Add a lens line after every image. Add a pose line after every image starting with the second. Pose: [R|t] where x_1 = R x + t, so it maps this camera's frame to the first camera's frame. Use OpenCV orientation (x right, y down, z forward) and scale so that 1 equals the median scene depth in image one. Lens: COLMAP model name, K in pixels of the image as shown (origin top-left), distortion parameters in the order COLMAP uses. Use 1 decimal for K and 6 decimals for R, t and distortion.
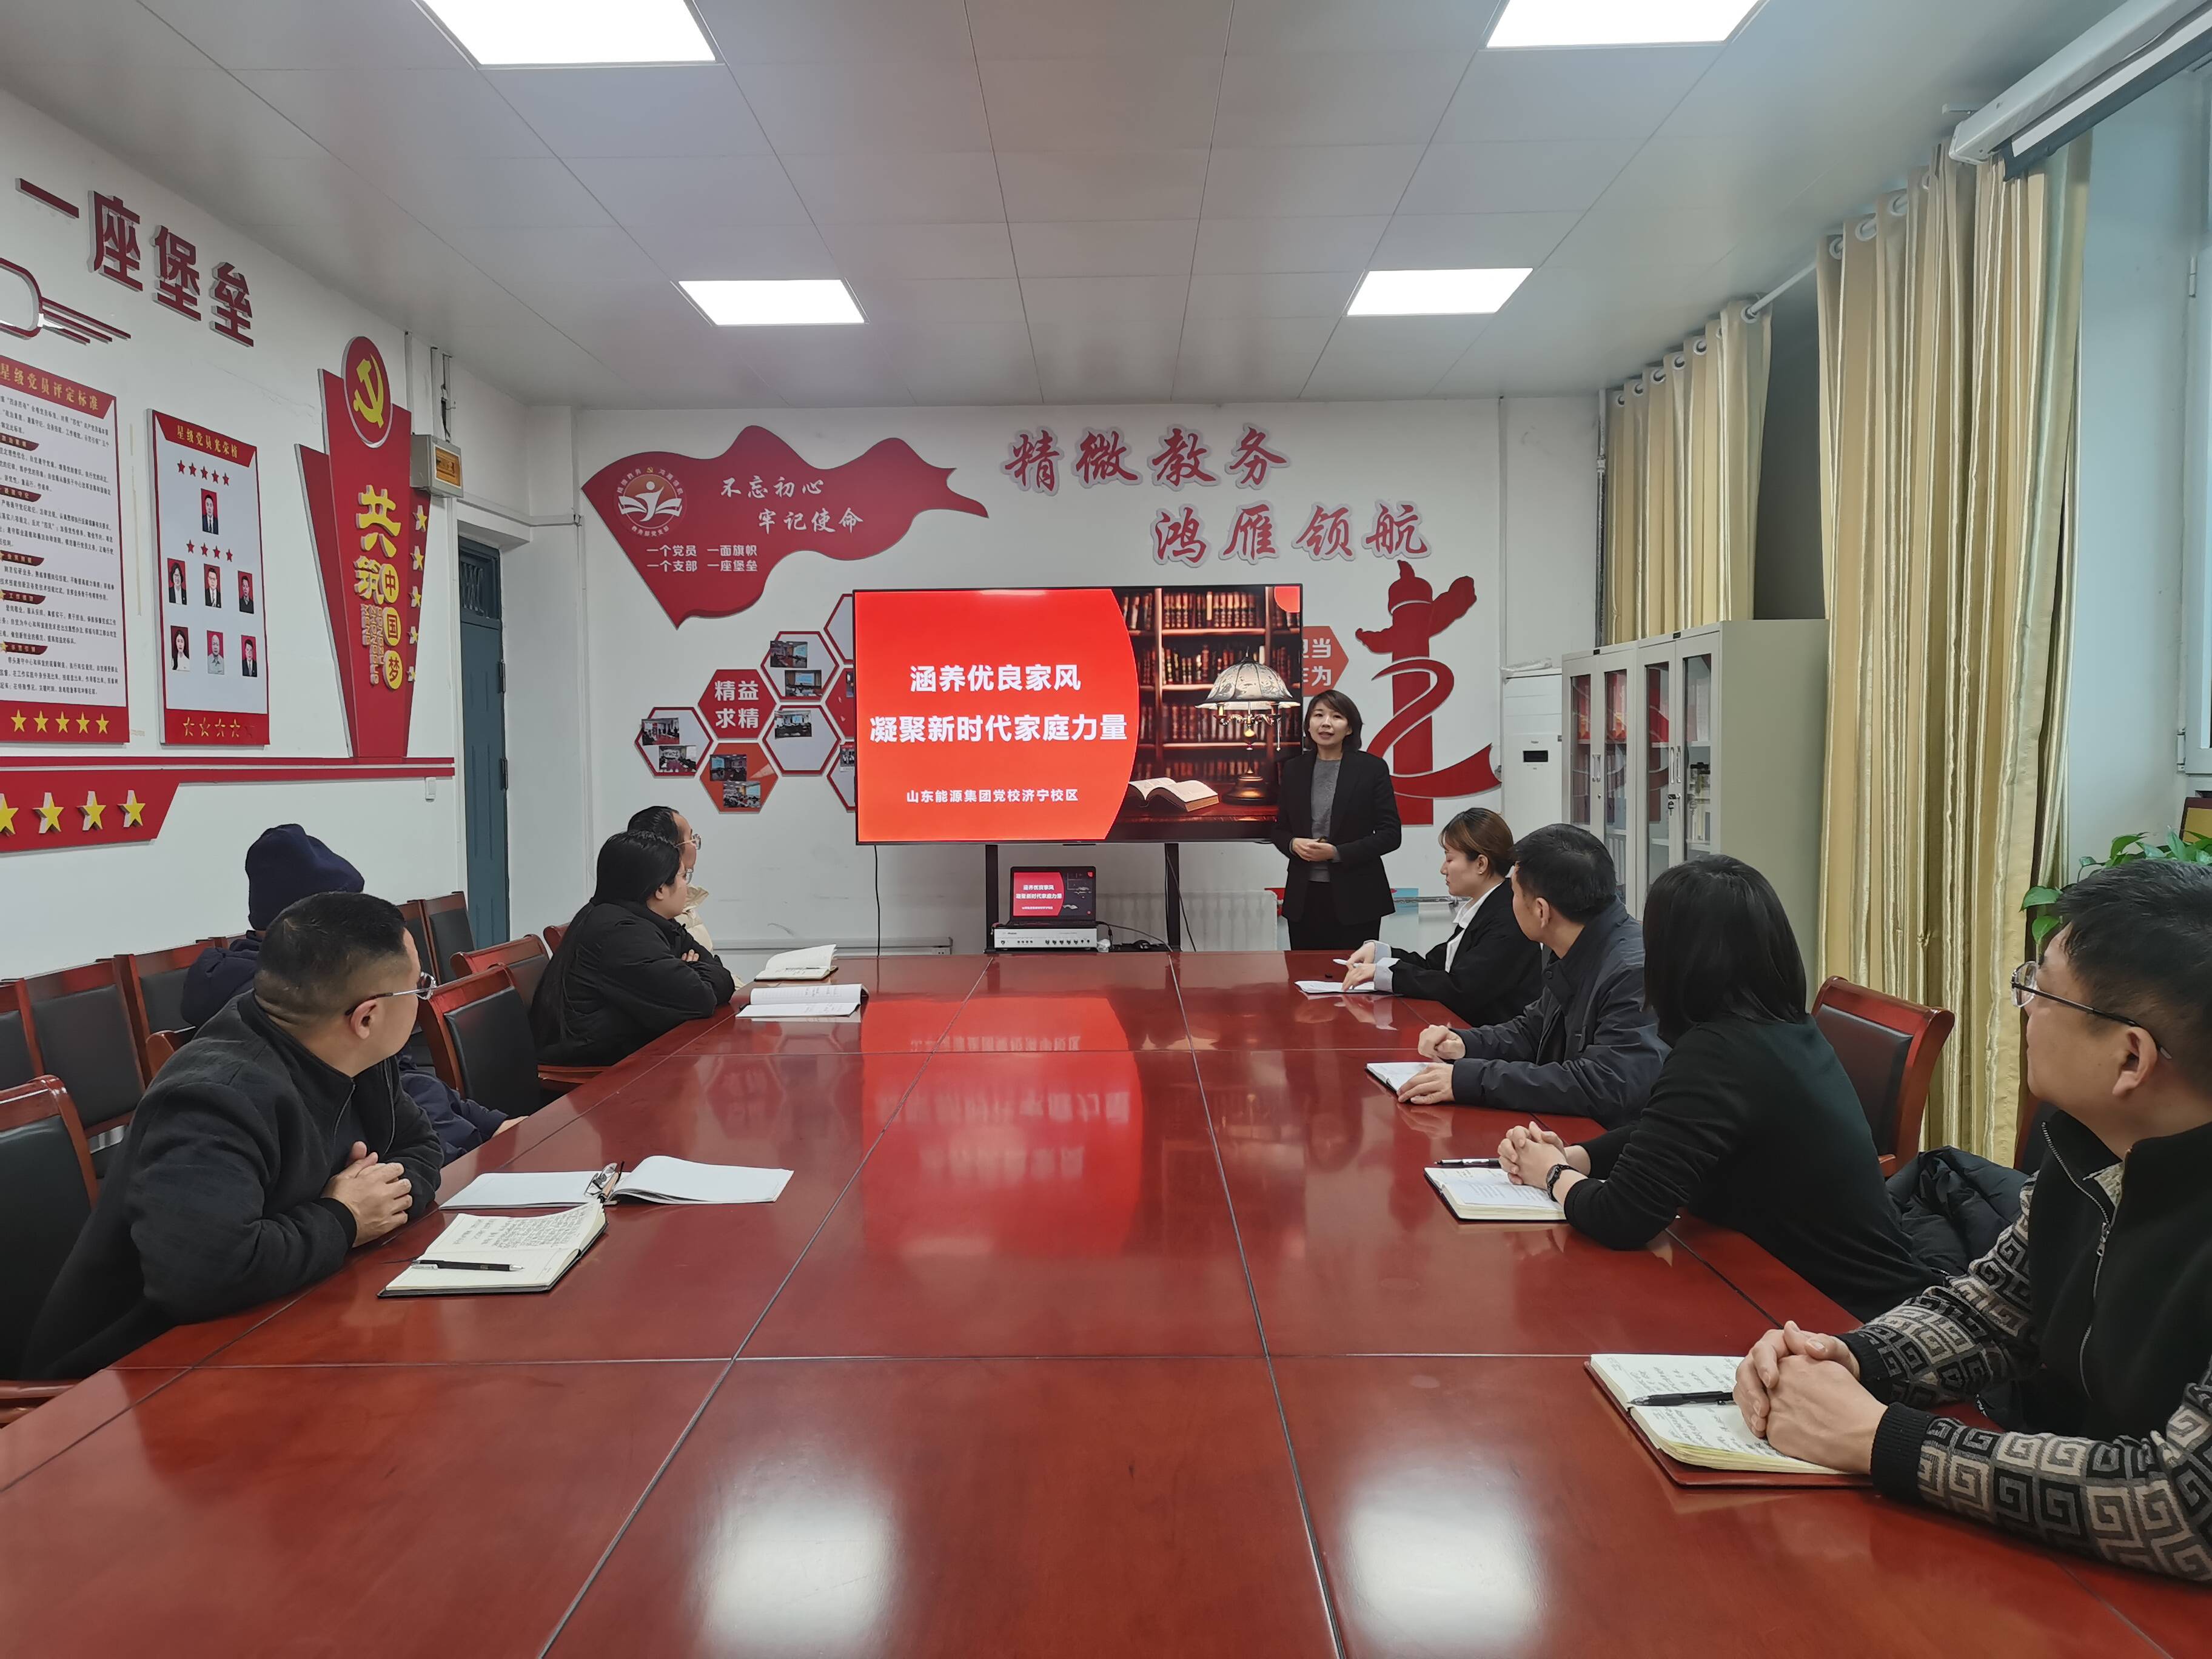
lens RADIAL K [[1699.5, 0, 1106.0], [0, 1699.5, 829.5], [0, 0, 1]] dist [0.038651, -0.010393]
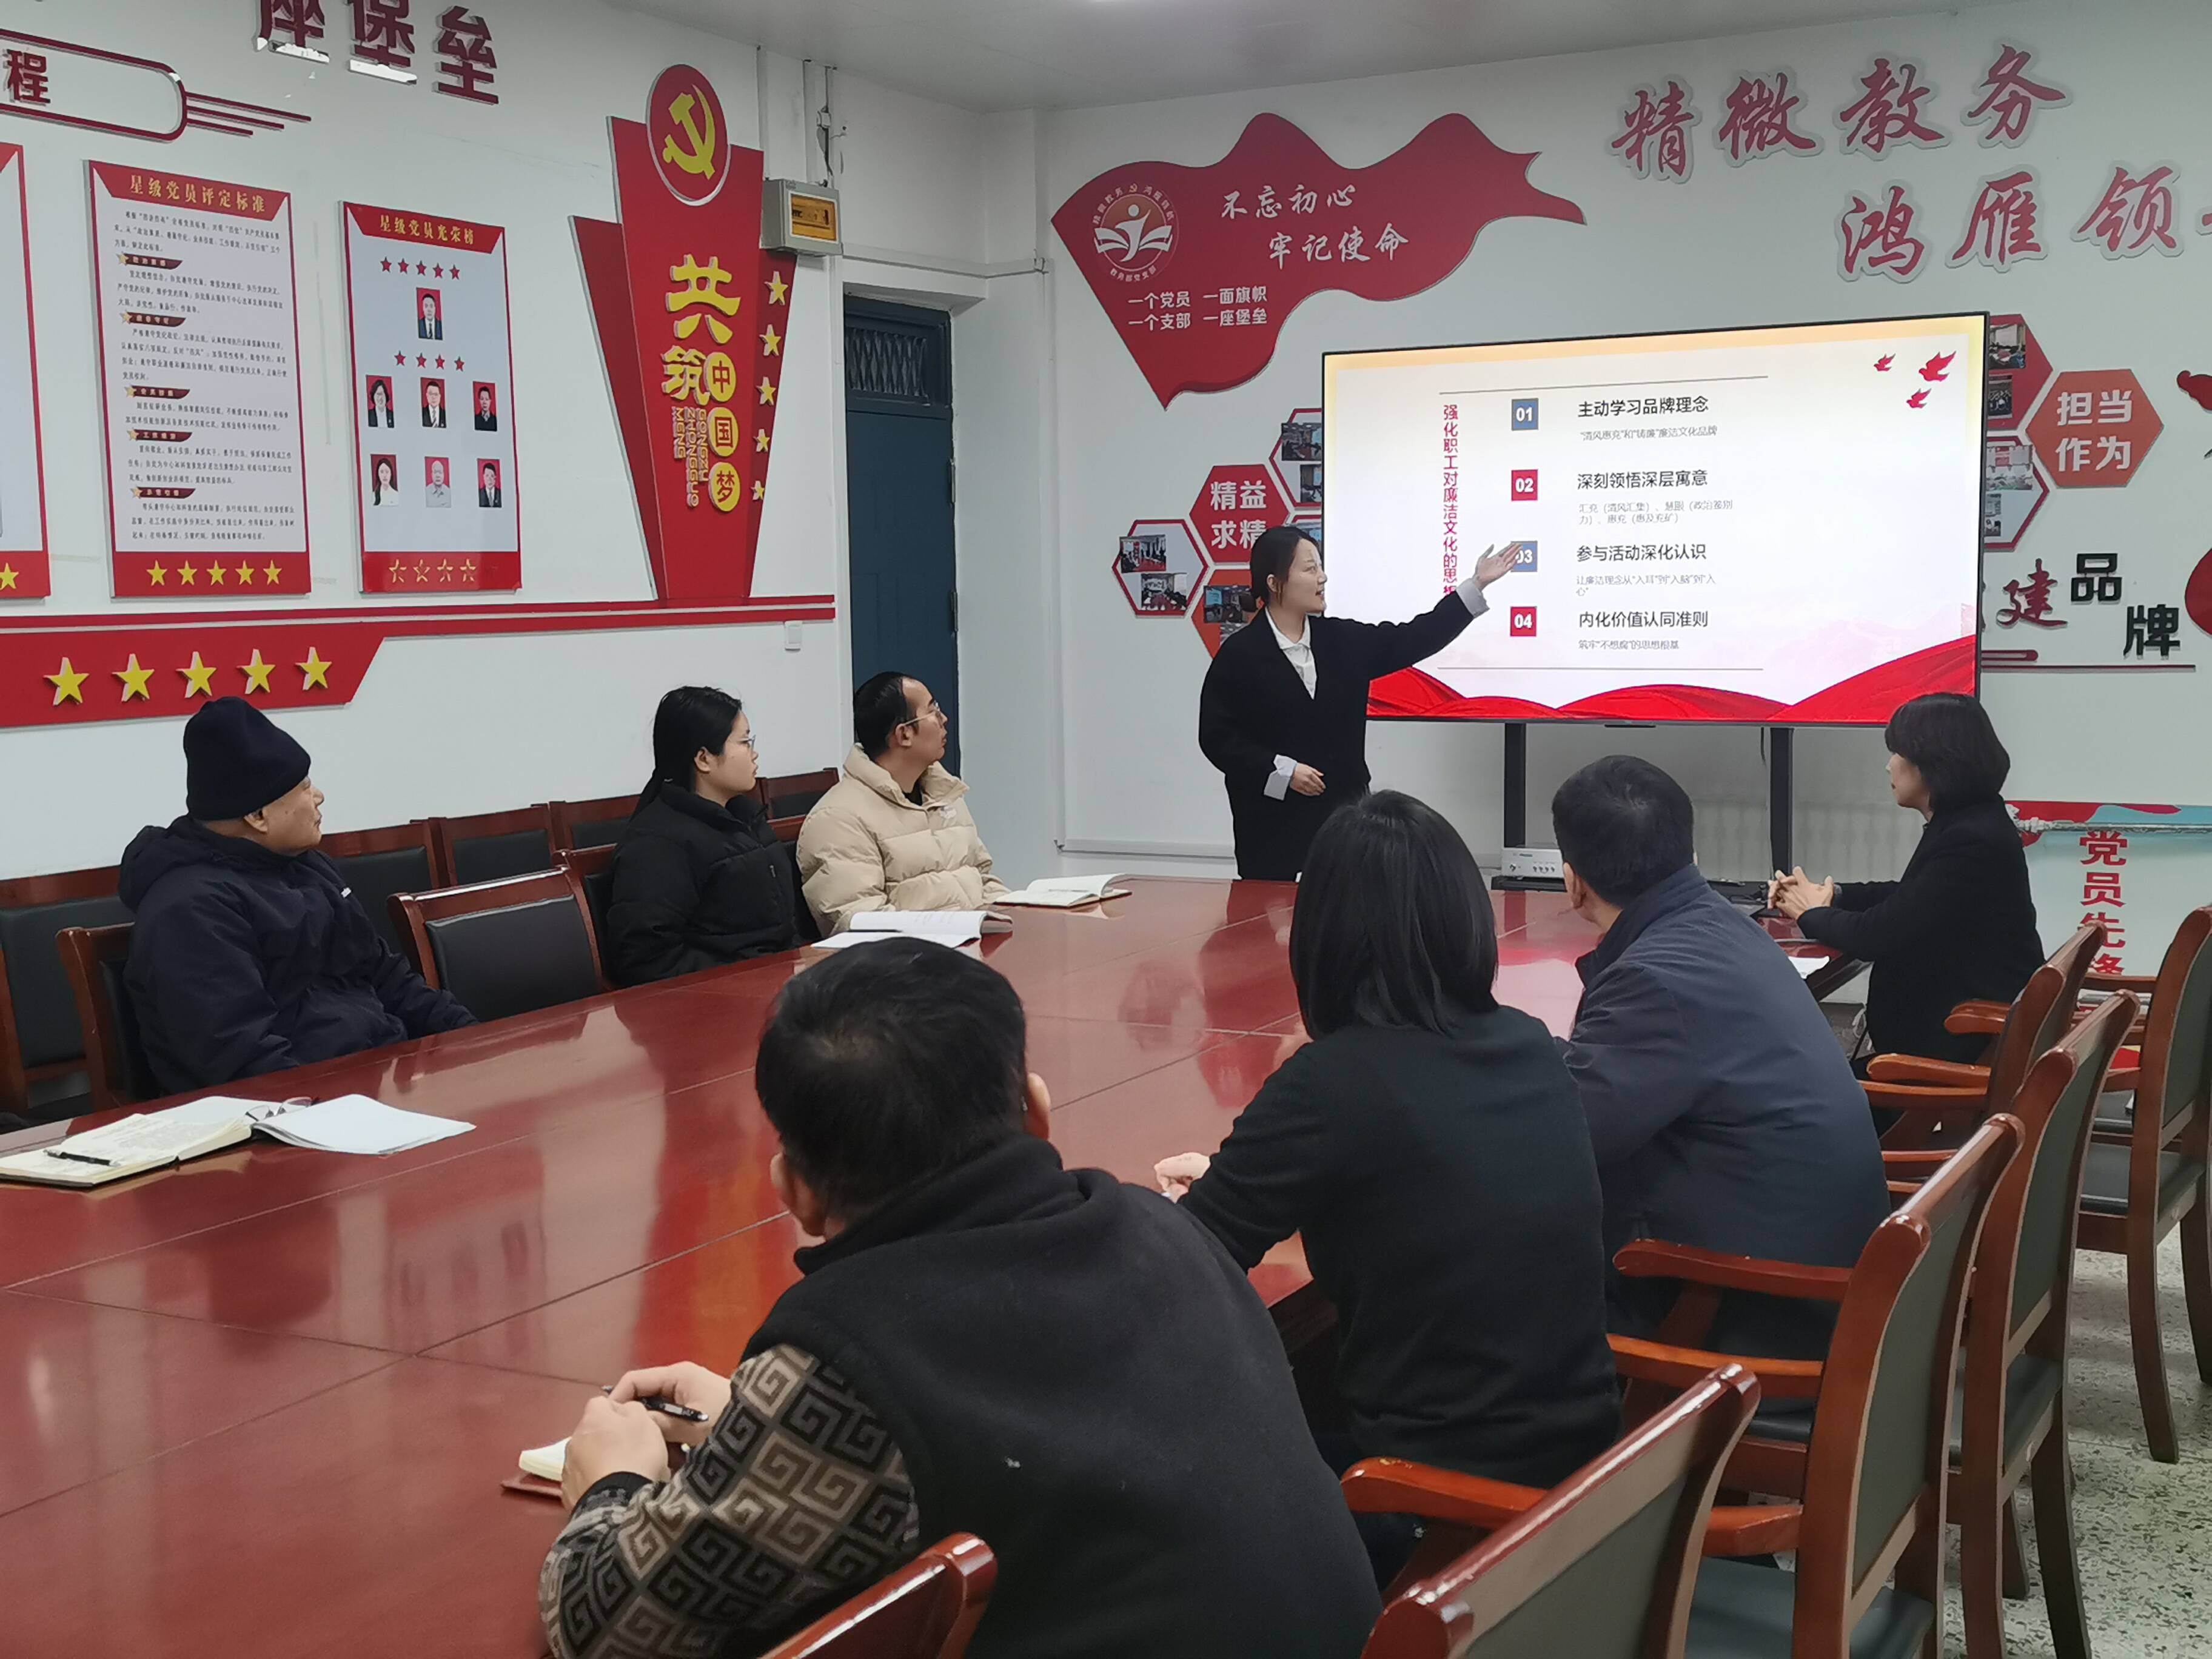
lens RADIAL K [[2618.8, 0, 1096.2], [0, 2618.8, 873.0], [0, 0, 1]] dist [0.017380, 0.036033]
pose [[0.886344, 0.049419, -0.460382, 0.245033], [-0.012749, 0.996516, 0.082425, -0.013844], [0.462851, -0.067188, 0.883886, -0.005306]]
